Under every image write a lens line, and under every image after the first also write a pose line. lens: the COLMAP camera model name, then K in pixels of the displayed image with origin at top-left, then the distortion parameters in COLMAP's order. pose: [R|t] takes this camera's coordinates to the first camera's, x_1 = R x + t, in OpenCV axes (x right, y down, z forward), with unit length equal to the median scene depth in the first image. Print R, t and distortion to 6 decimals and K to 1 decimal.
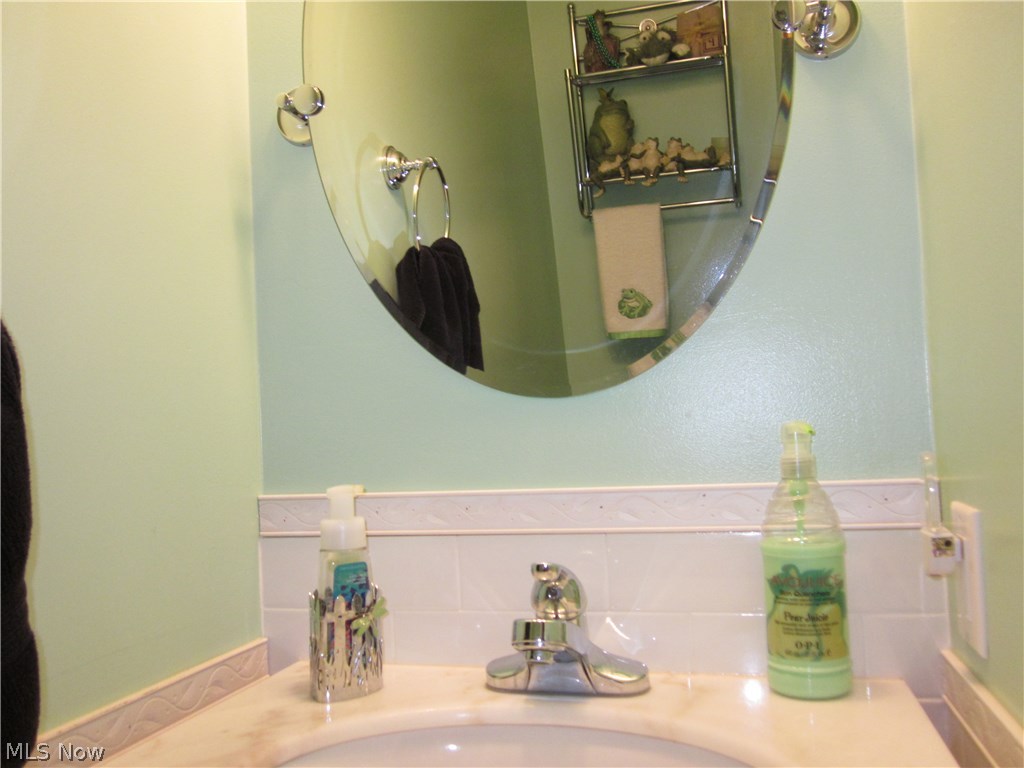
lens RADIAL K [[856.0, 0, 513.8], [0, 856.0, 389.8], [0, 0, 1]] dist [-0.011905, 0.006641]
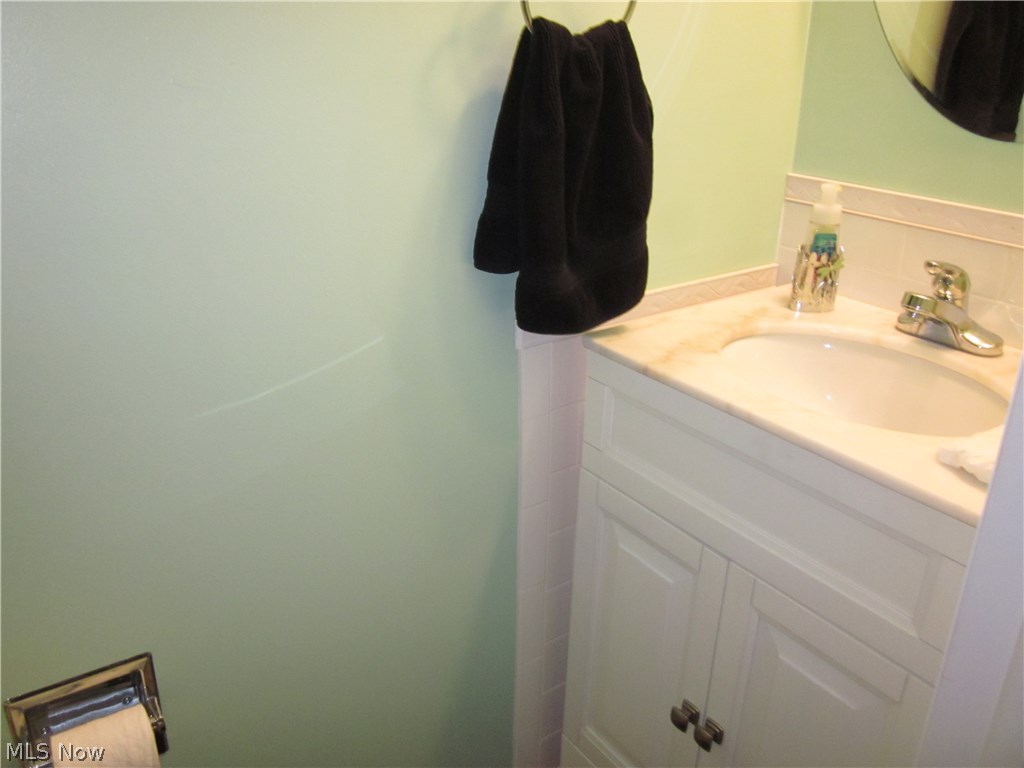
lens RADIAL K [[856.0, 0, 511.0], [0, 856.0, 385.5], [0, 0, 1]] dist [-0.011905, 0.006641]
pose [[0.759432, 0.298381, -0.578128, 0.381508], [-0.002835, 0.890135, 0.455688, -0.278125], [0.650581, -0.344425, 0.676843, -0.578718]]
